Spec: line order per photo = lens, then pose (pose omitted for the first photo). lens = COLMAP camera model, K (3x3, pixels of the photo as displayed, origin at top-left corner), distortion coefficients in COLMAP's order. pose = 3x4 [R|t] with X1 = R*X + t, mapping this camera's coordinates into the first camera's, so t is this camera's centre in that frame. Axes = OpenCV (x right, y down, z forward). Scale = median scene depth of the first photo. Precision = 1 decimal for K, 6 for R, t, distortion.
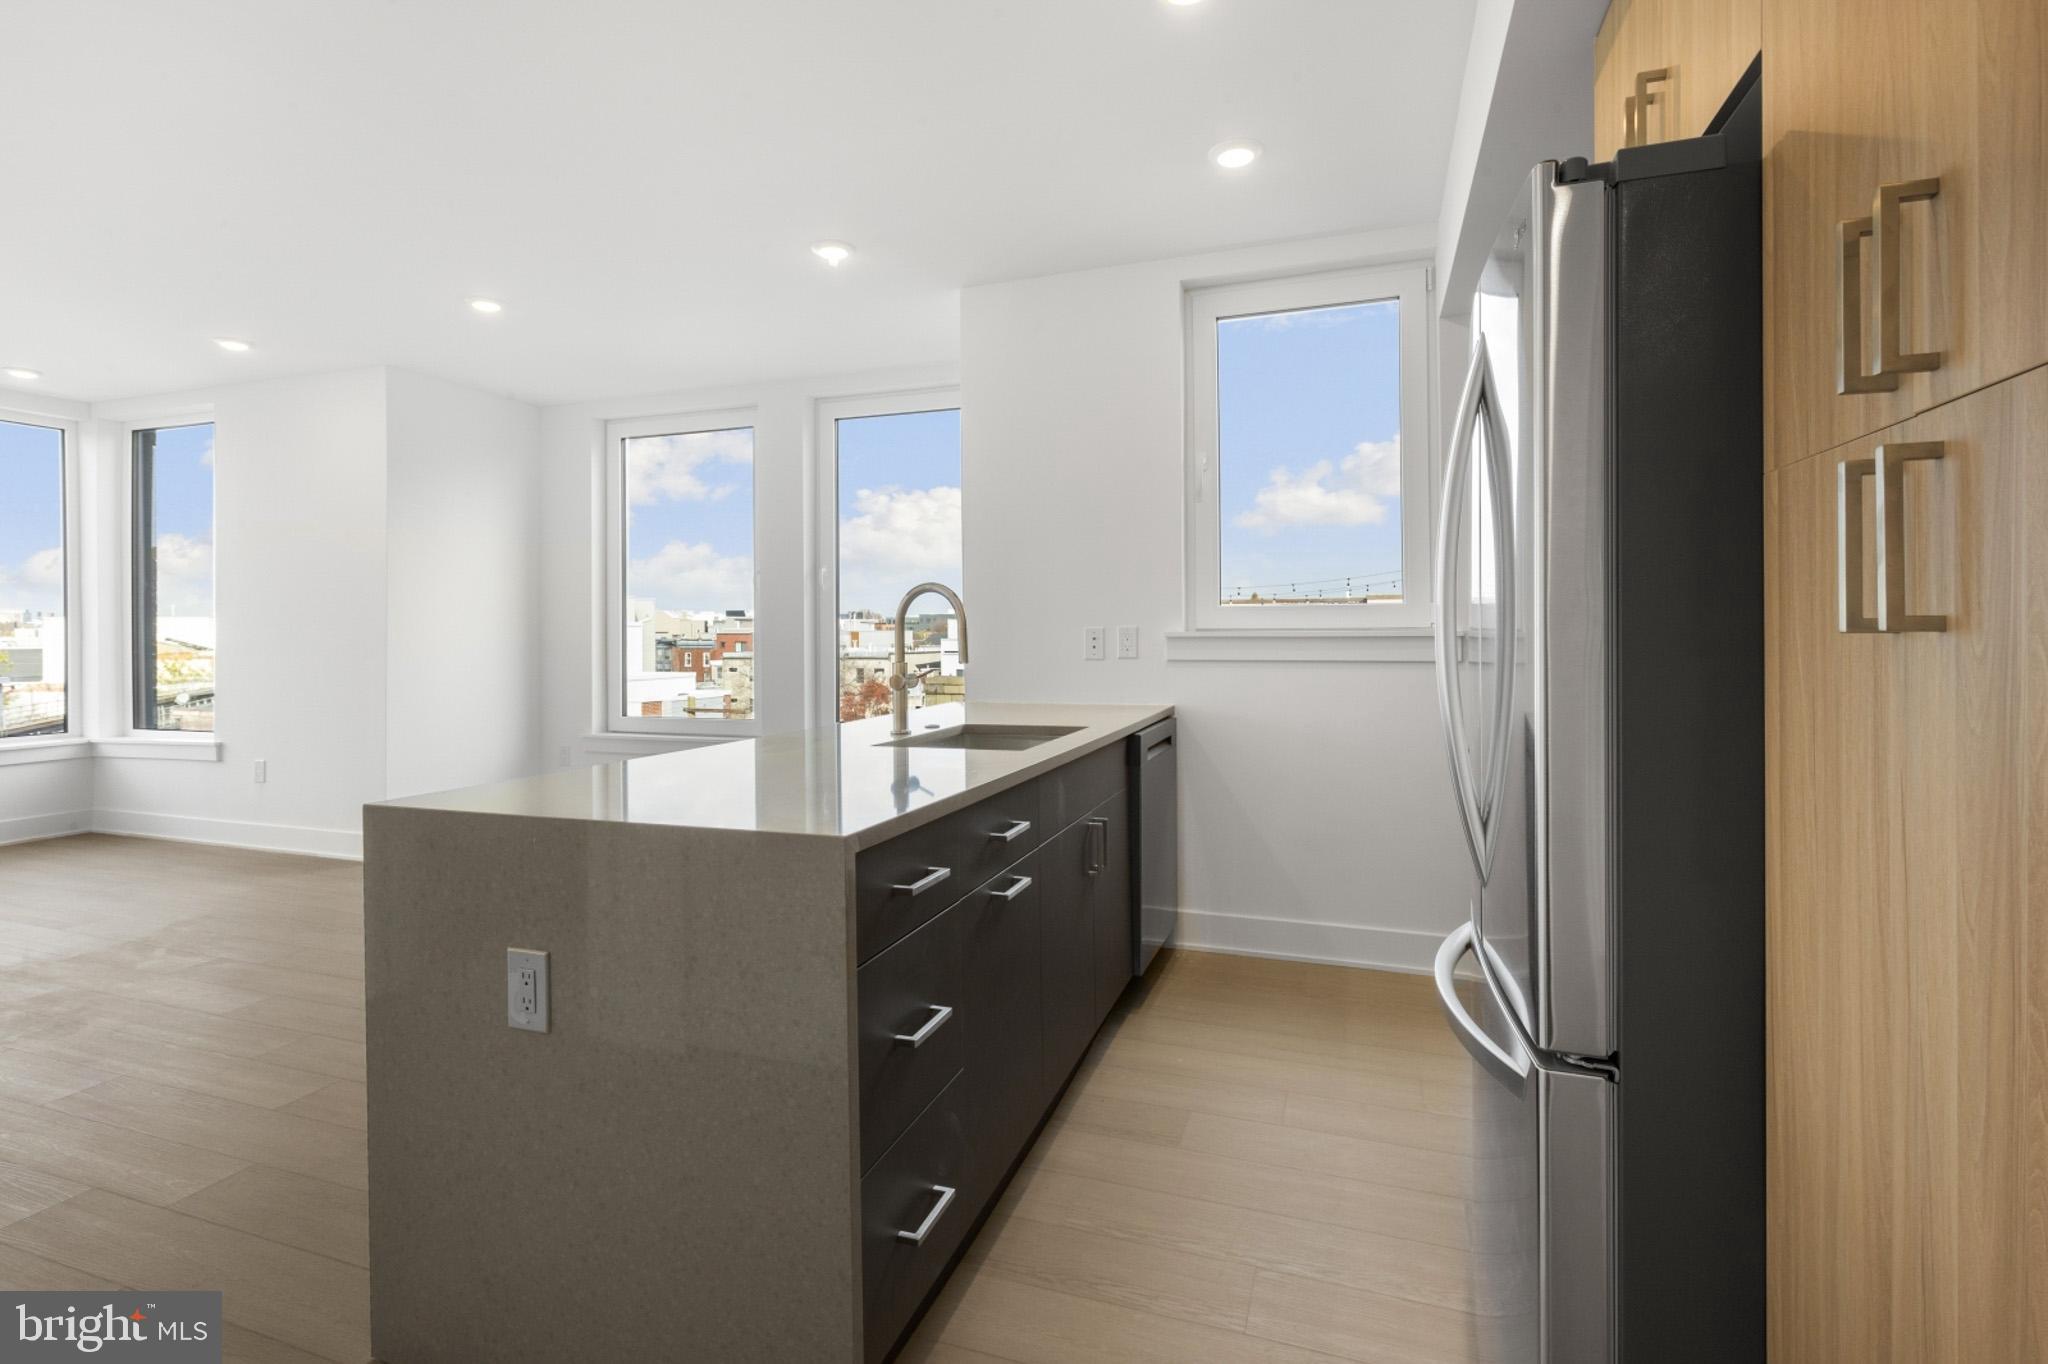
lens RADIAL K [[969.2, 0, 1031.4], [0, 969.2, 632.4], [0, 0, 1]] dist [-0.003787, -0.000719]
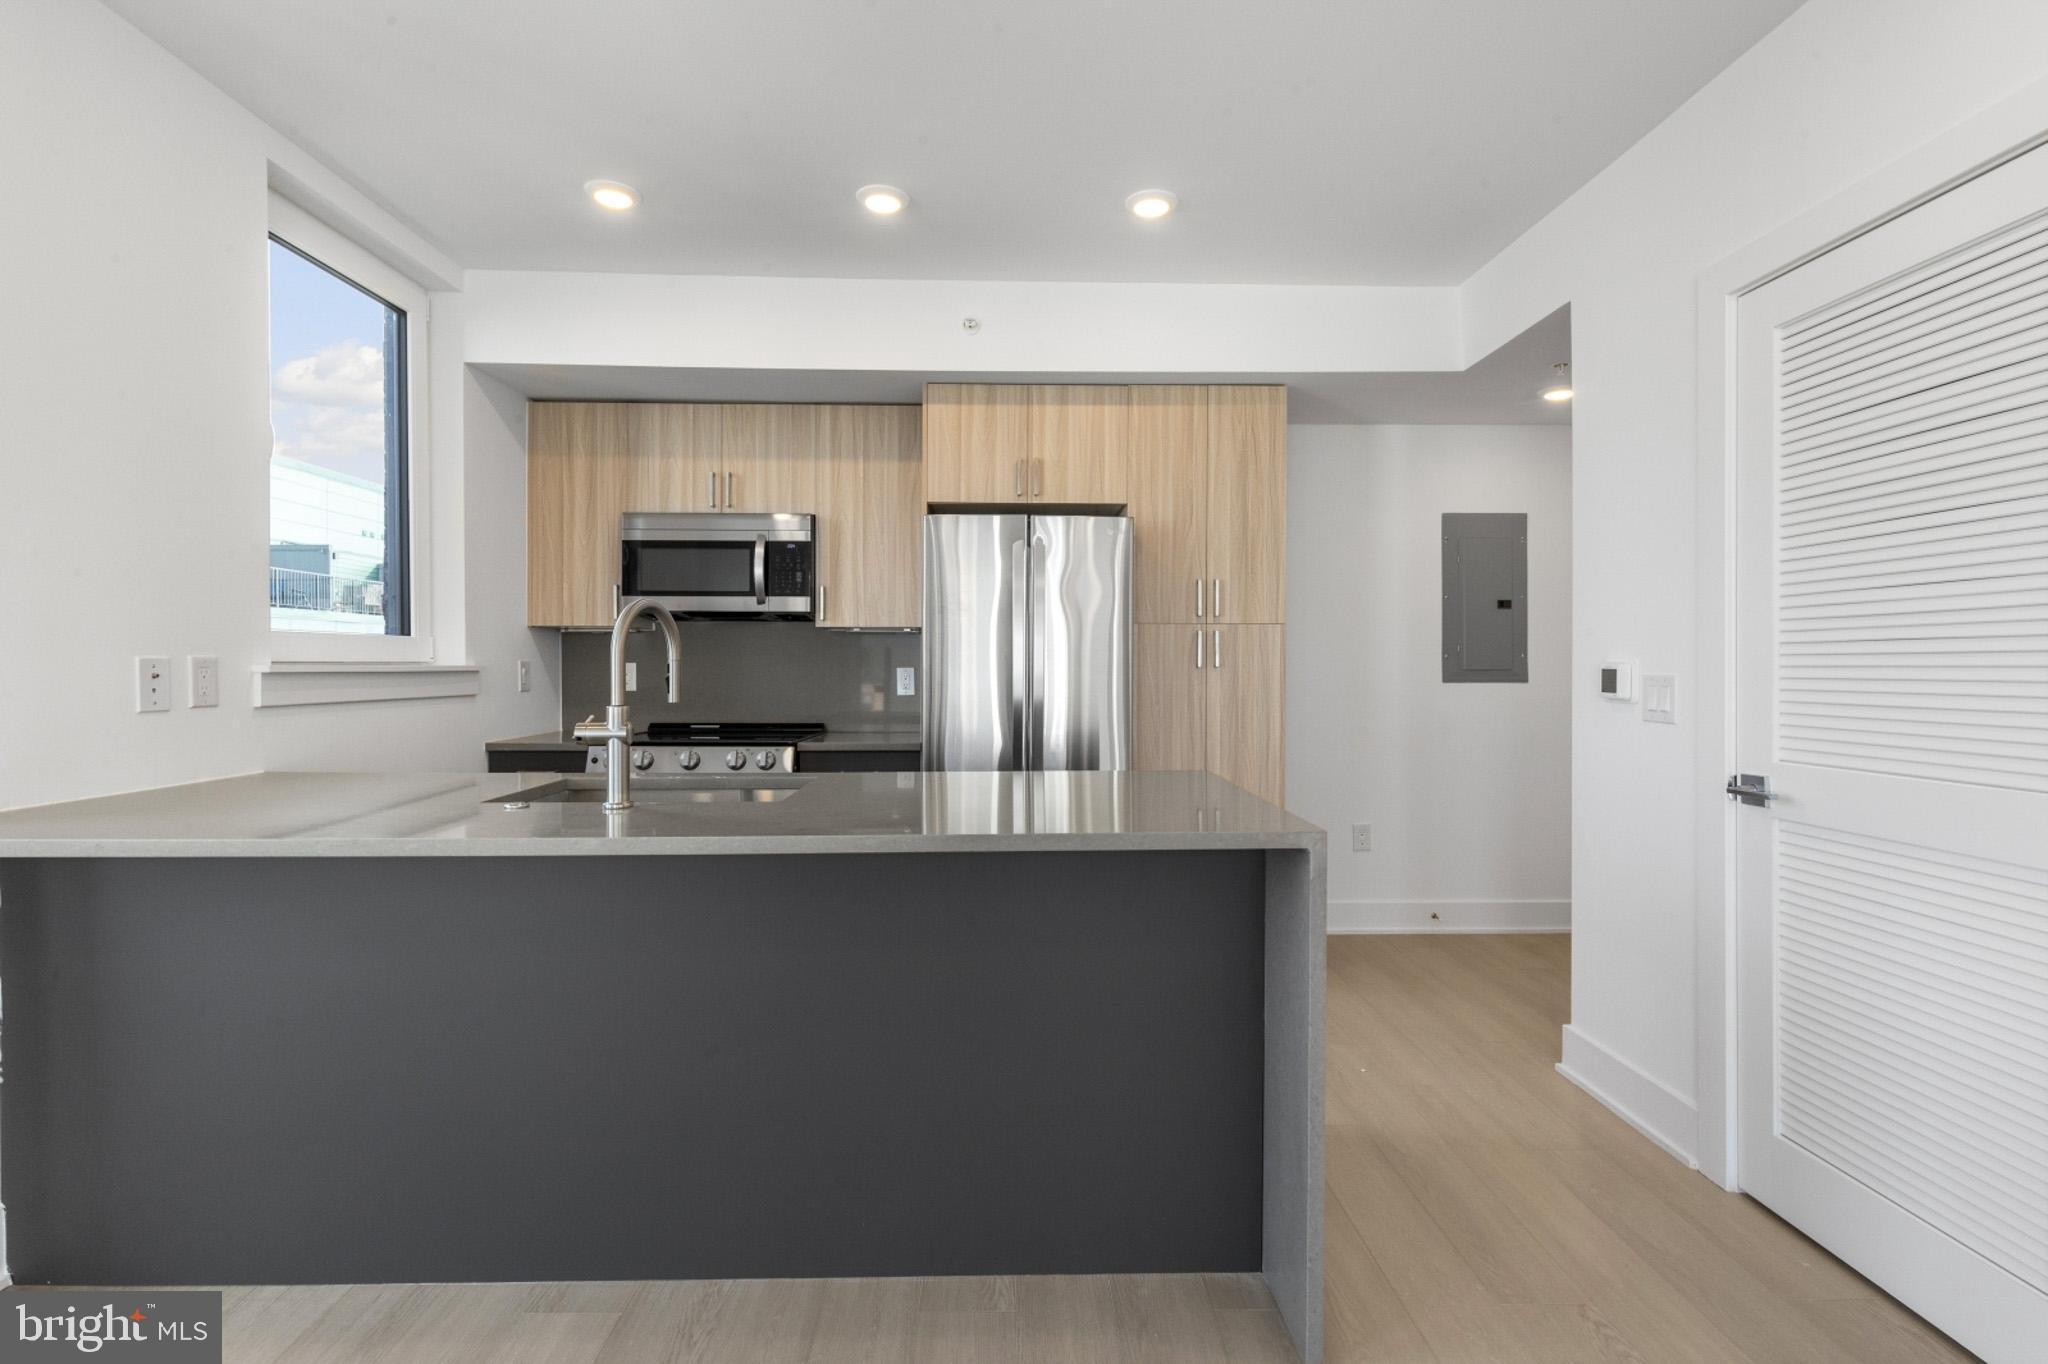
lens RADIAL K [[946.2, 0, 1024.9], [0, 946.2, 663.4], [0, 0, 1]] dist [0.003539, 0.000237]
pose [[-0.357376, 0.008332, 0.933924, -0.452488], [0.003819, 0.999965, -0.007460, 0.003760], [-0.933953, 0.000900, -0.357395, 0.494011]]
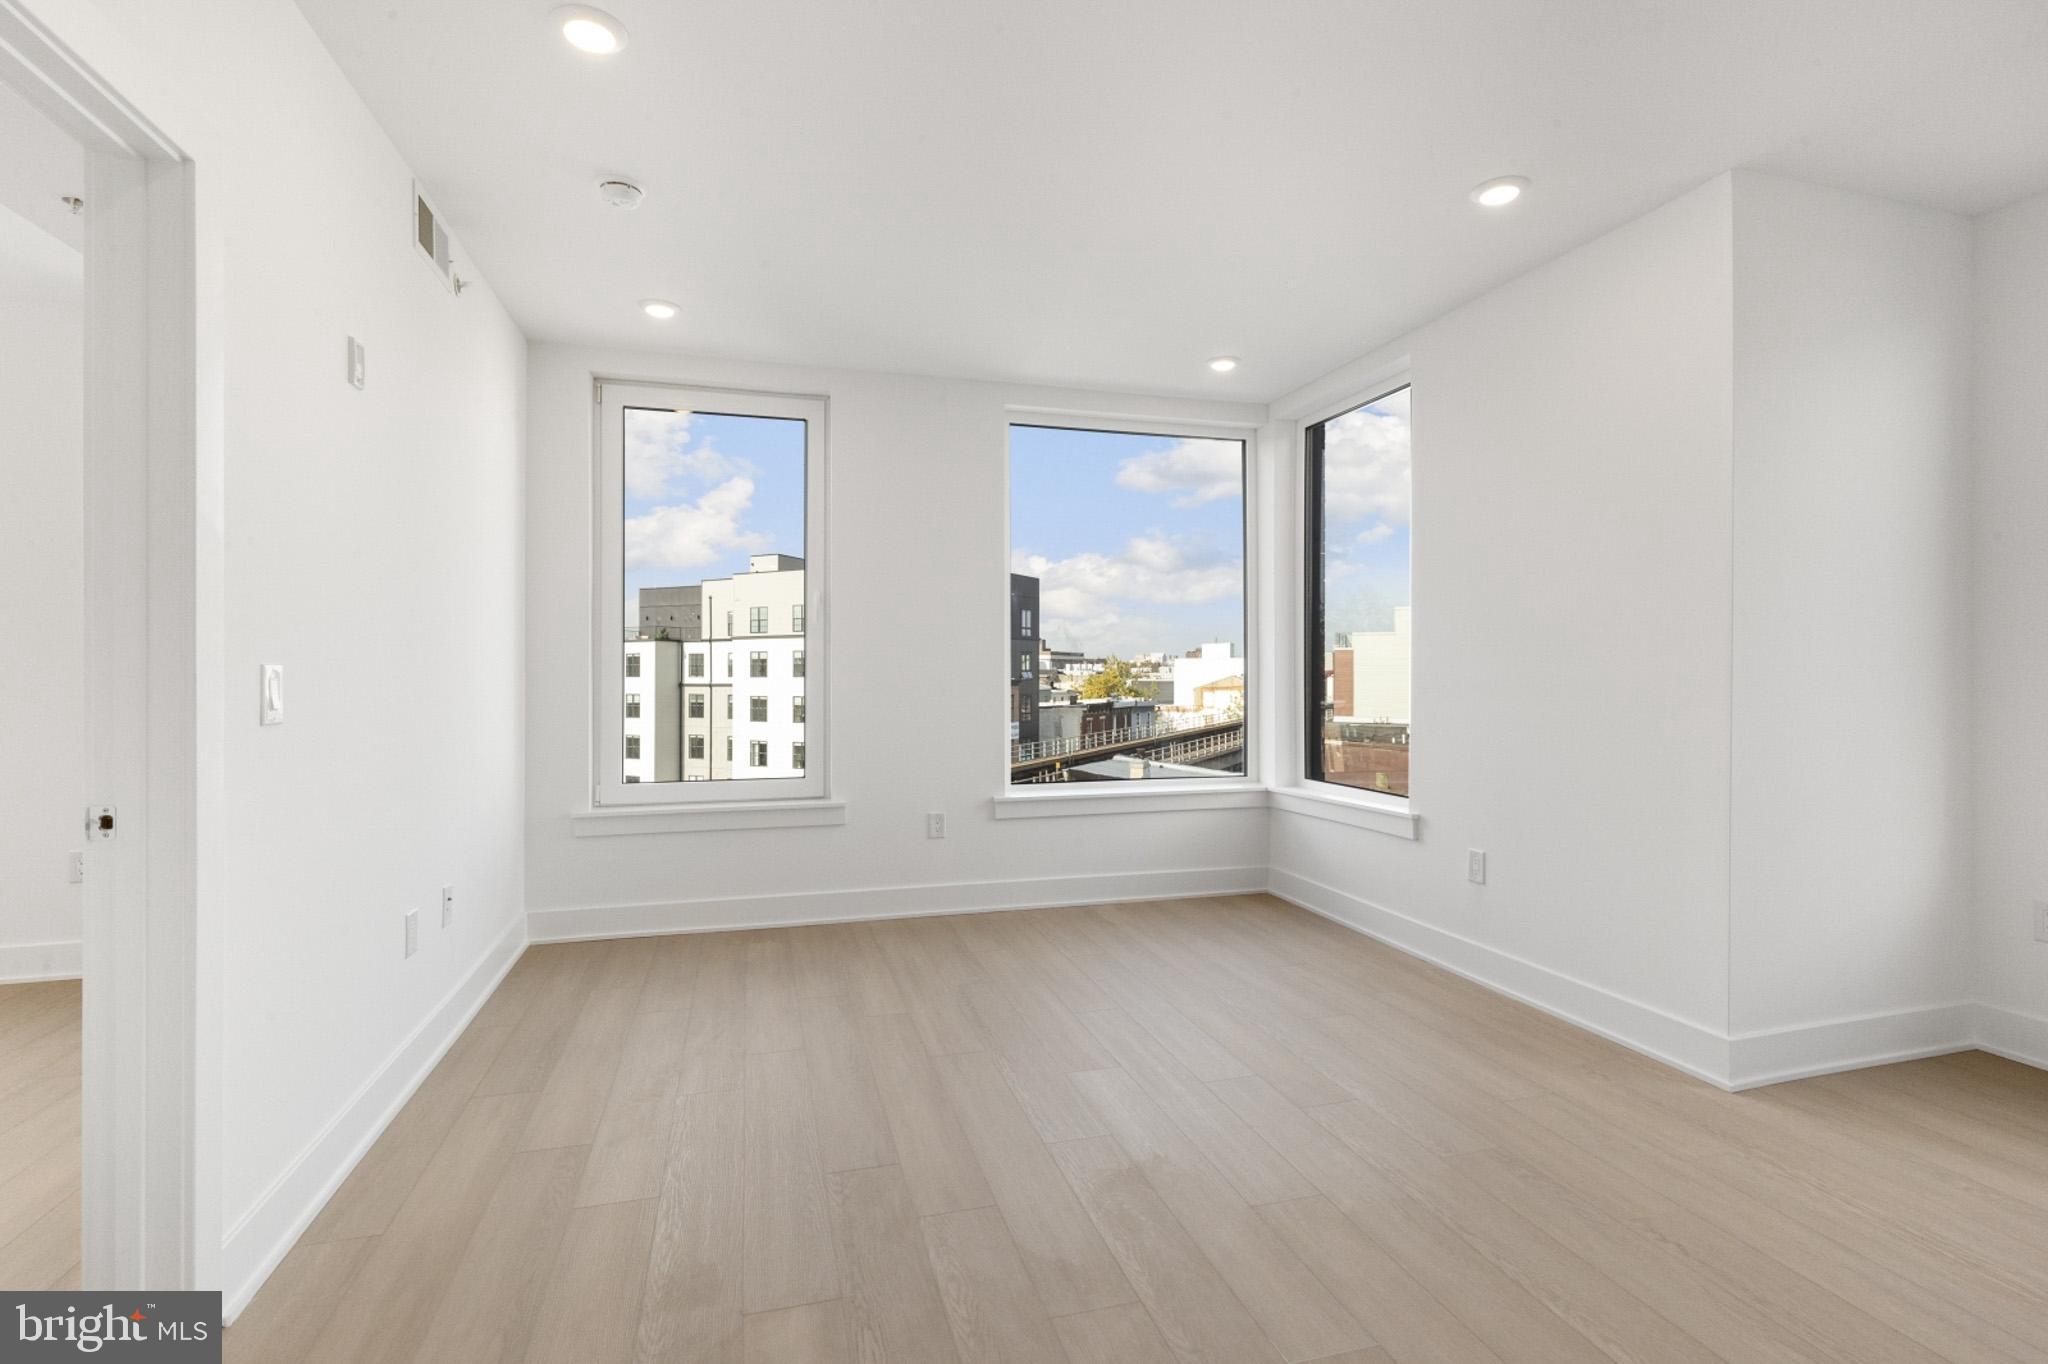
lens RADIAL K [[957.7, 0, 1024.6], [0, 957.7, 665.6], [0, 0, 1]] dist [0.002301, -0.000036]
pose [[0.581959, 0.000169, -0.813218, -0.424199], [-0.004301, 0.999987, -0.002870, 0.004219], [0.813207, 0.005168, 0.581952, 0.336087]]
